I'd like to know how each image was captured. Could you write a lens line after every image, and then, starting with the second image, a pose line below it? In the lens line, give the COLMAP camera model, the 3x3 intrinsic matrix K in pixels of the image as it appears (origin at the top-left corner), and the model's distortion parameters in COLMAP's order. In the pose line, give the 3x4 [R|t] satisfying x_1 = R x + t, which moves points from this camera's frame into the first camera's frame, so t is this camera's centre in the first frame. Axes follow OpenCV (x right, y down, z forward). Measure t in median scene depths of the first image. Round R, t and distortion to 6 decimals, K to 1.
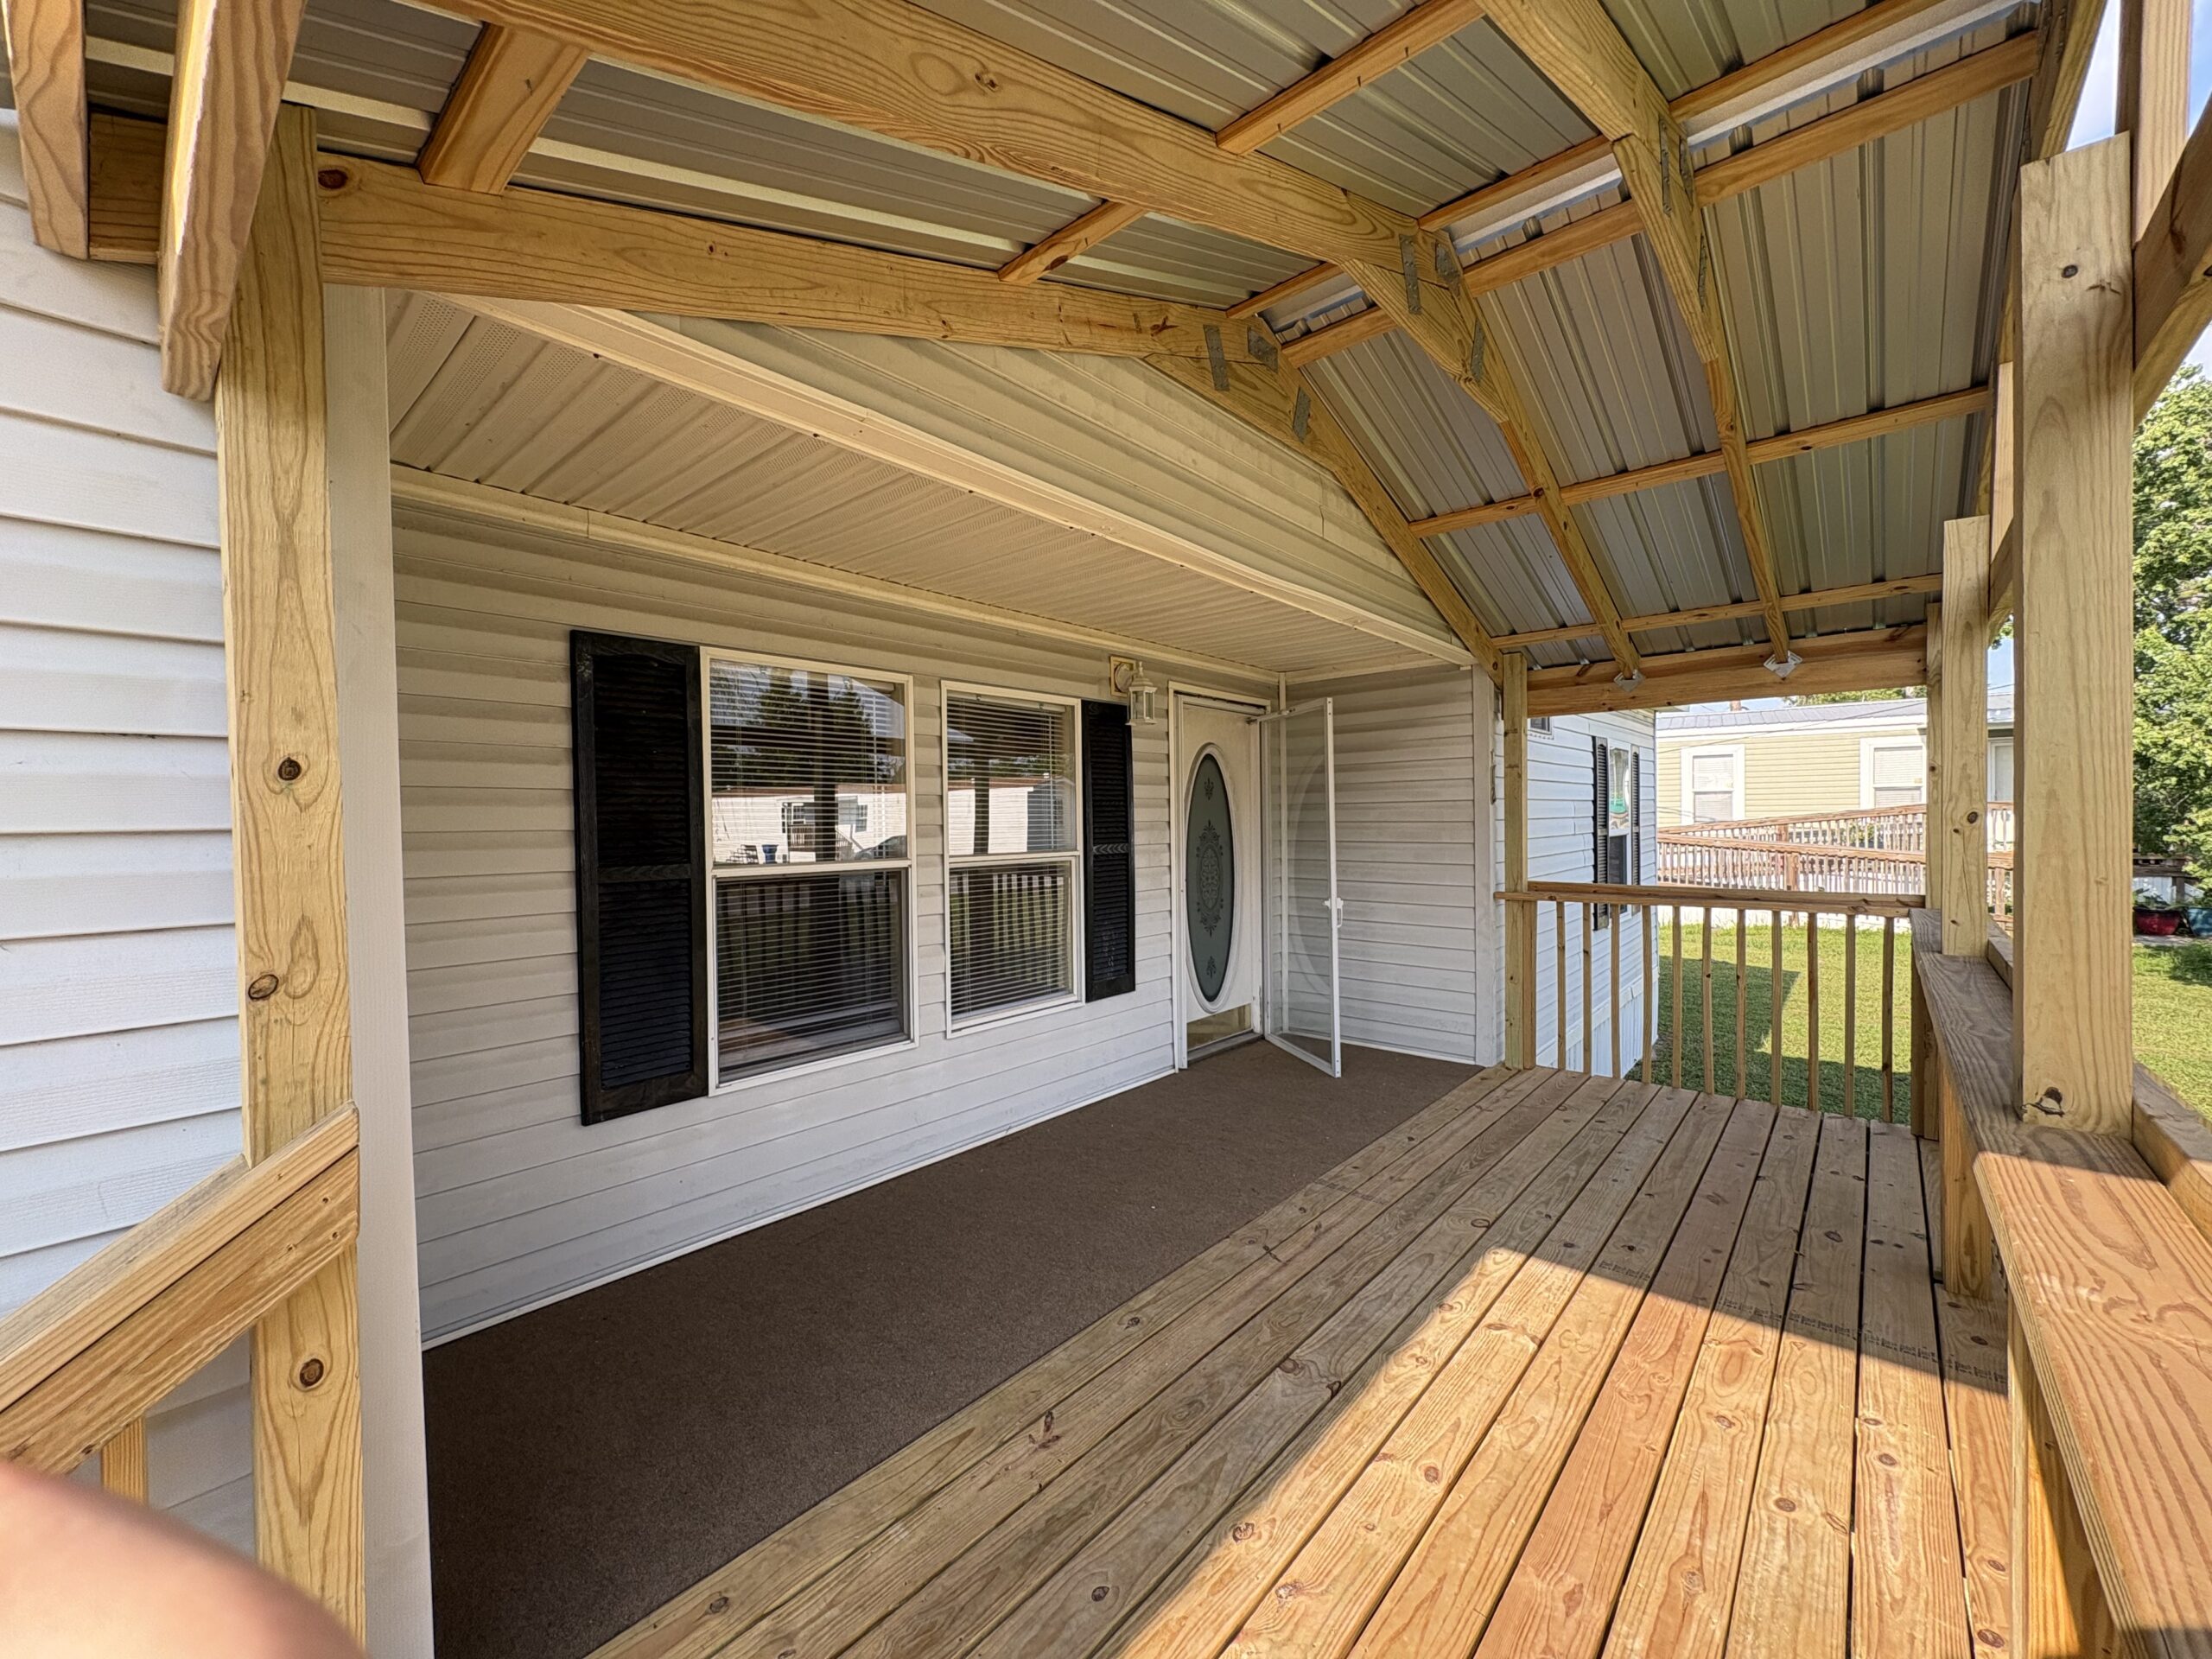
lens RADIAL K [[873.1, 0, 1112.5], [0, 873.1, 823.0], [0, 0, 1]] dist [-0.001683, 0.000124]
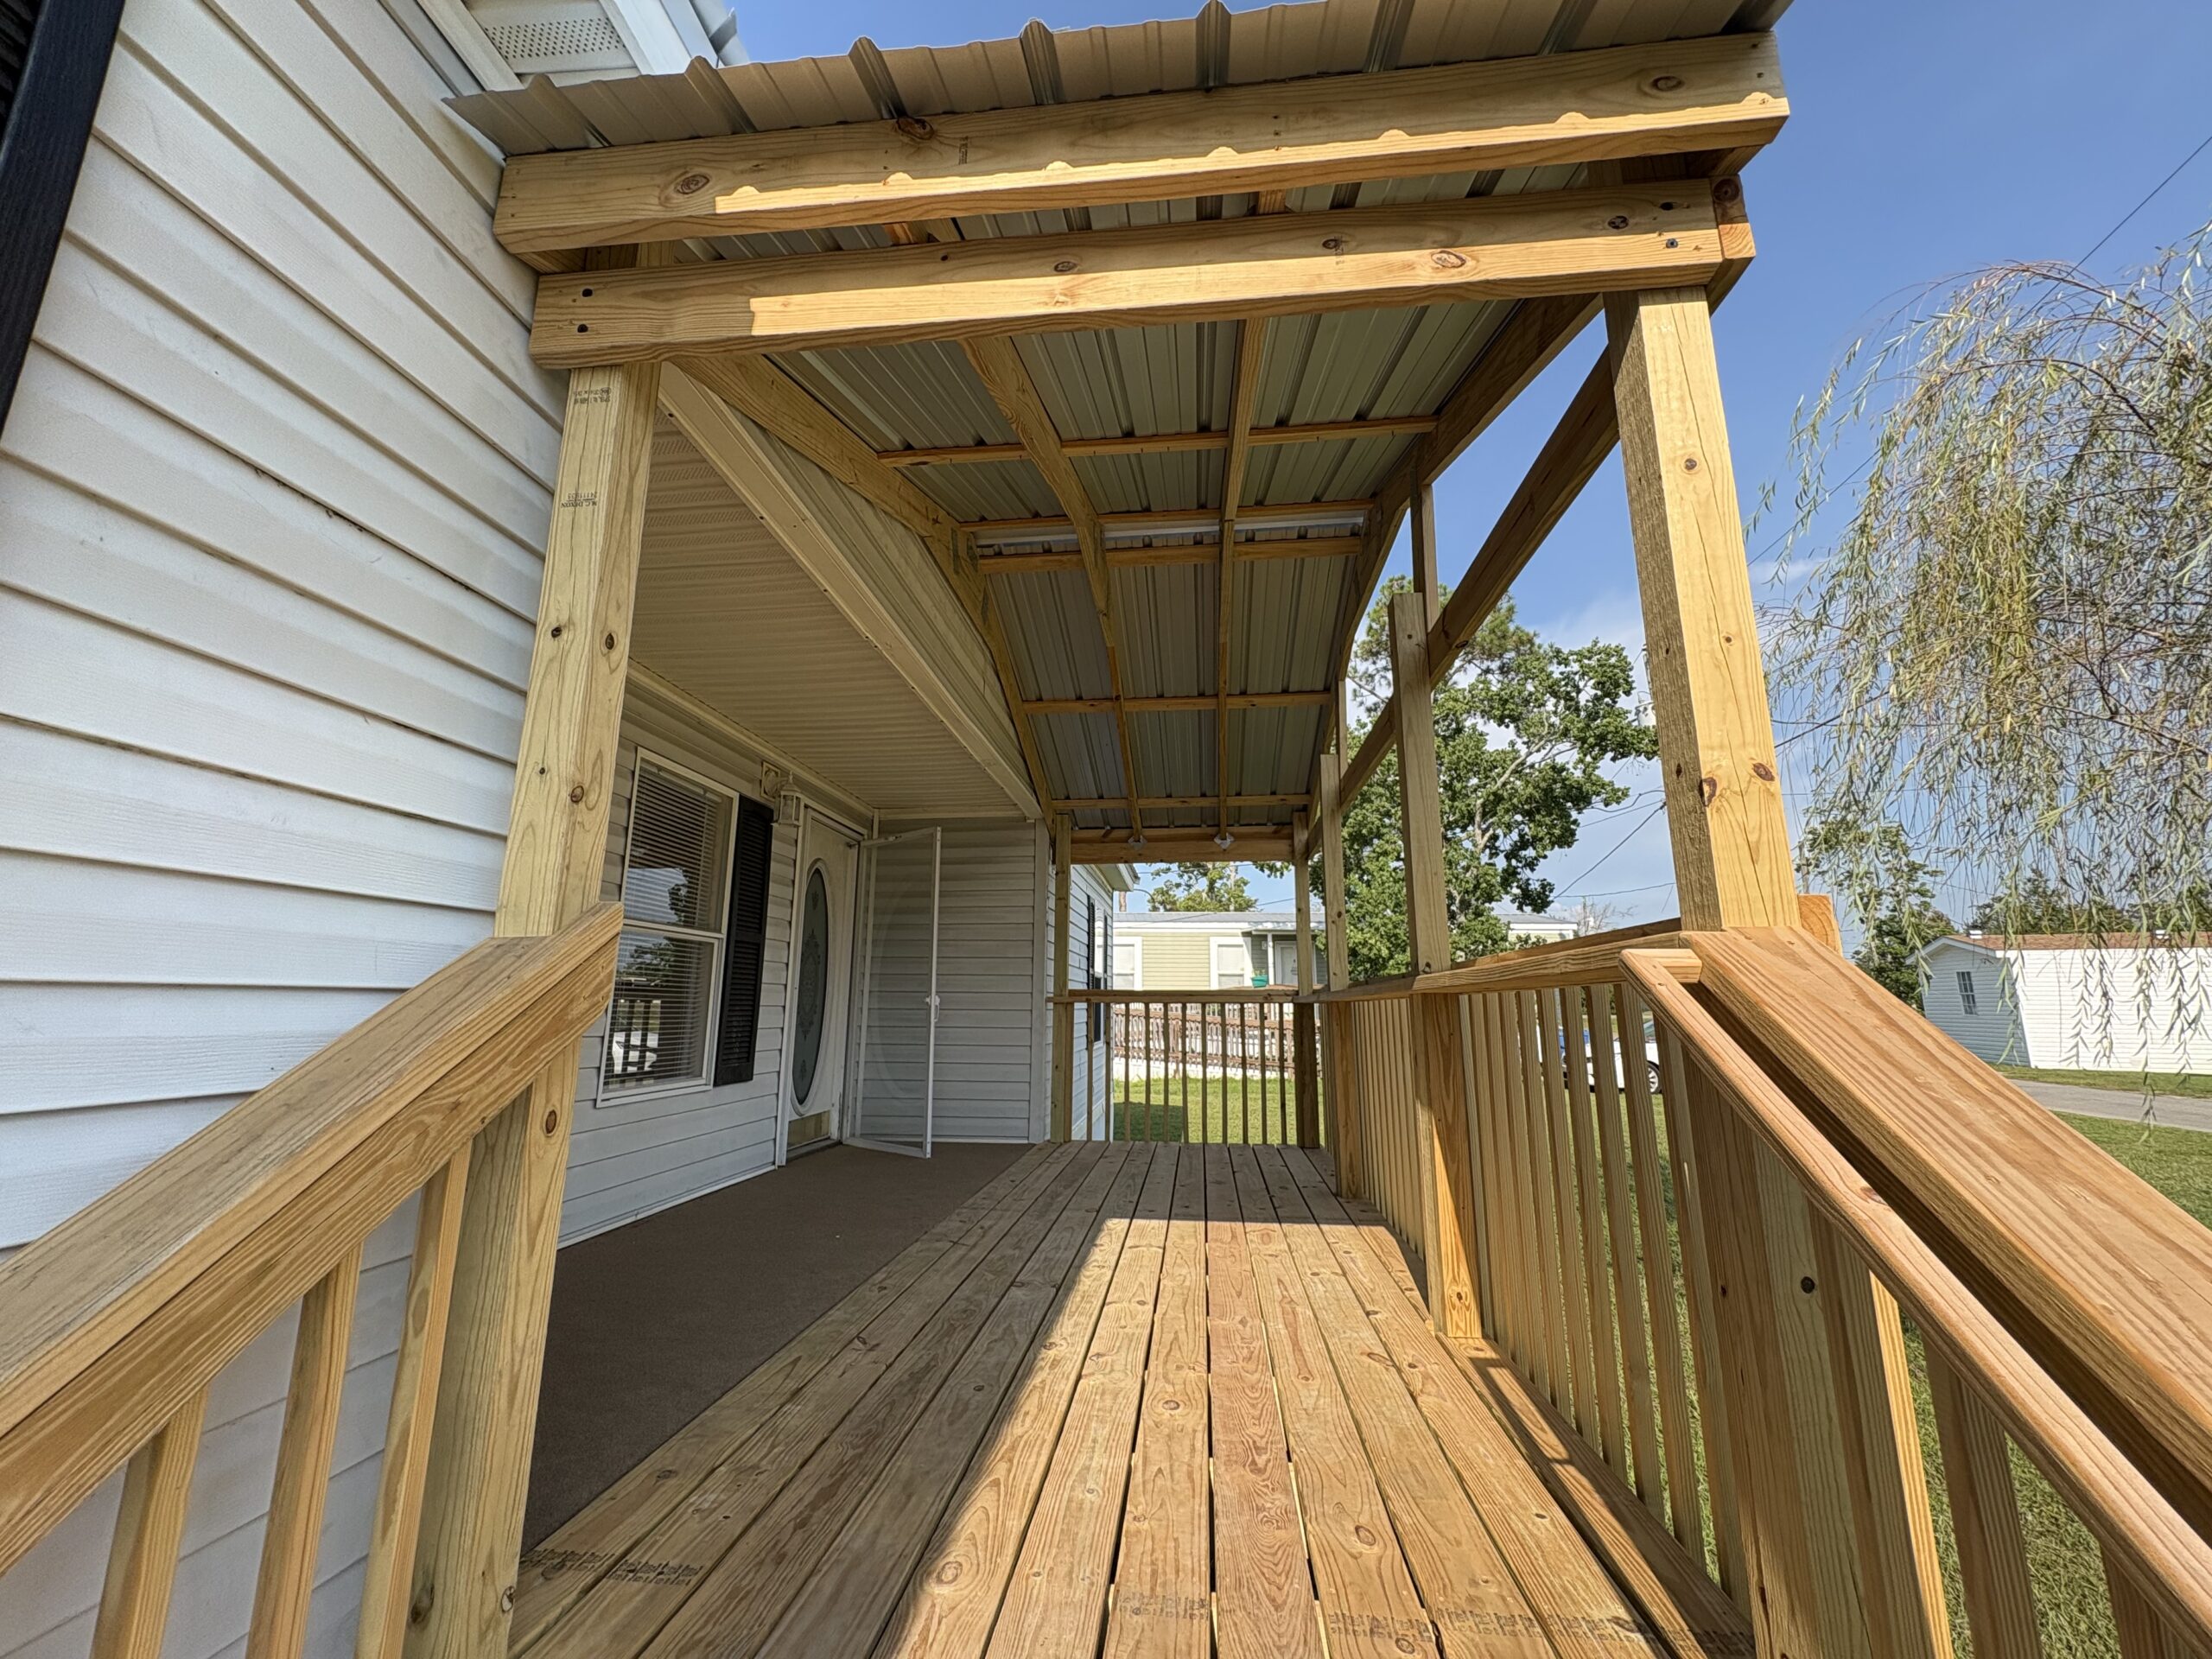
lens RADIAL K [[873.1, 0, 1112.5], [0, 873.1, 823.0], [0, 0, 1]] dist [-0.001683, 0.000124]
pose [[0.813535, 0.134804, 0.565675, -0.268028], [-0.008498, 0.975412, -0.220226, 0.128371], [-0.581454, 0.174354, 0.794677, -0.117608]]
